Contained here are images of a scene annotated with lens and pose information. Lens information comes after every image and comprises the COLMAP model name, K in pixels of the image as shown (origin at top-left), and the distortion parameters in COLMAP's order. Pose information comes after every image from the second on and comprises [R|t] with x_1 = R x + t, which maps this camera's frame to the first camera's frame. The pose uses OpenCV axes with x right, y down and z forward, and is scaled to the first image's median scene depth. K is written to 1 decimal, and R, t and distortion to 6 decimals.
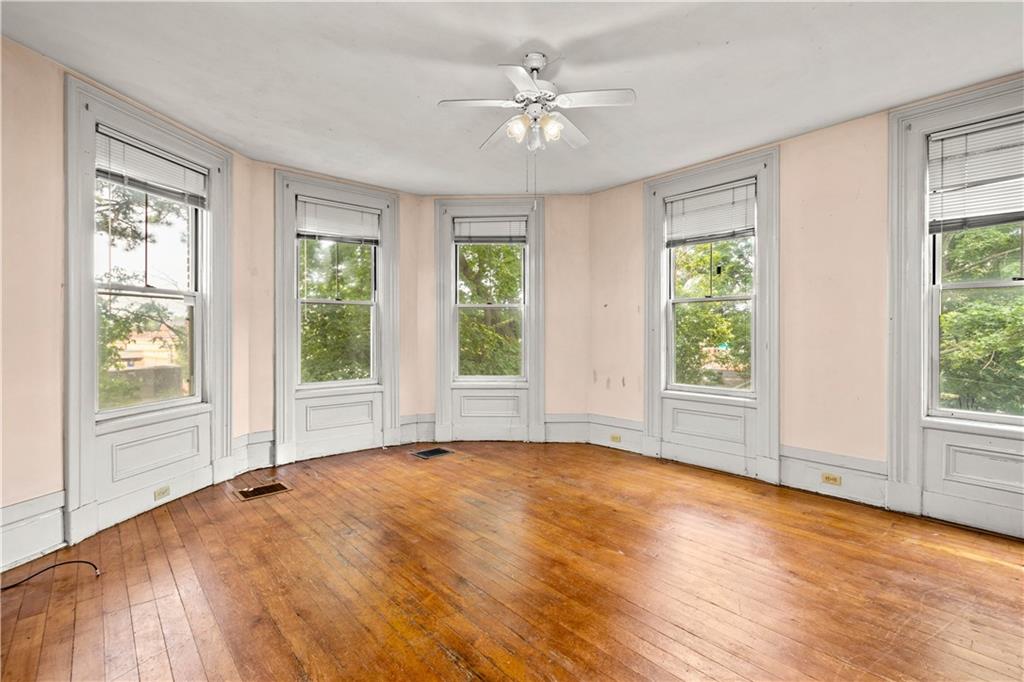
lens RADIAL K [[454.8, 0, 511.4], [0, 454.8, 337.3], [0, 0, 1]] dist [0.000944, -0.000178]
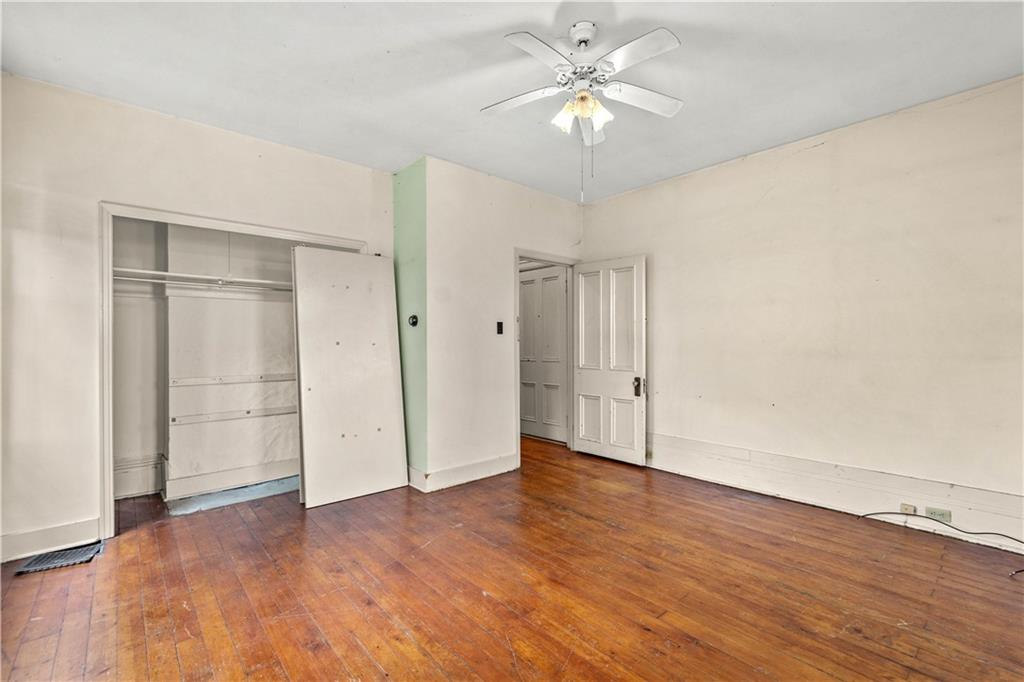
lens RADIAL K [[454.8, 0, 512.8], [0, 454.8, 342.1], [0, 0, 1]] dist [0.000944, -0.000178]
pose [[-0.999743, 0.001519, 0.022613, 0.195503], [0.001657, 0.999980, 0.006068, -0.014577], [-0.022604, 0.006104, -0.999726, 2.186225]]
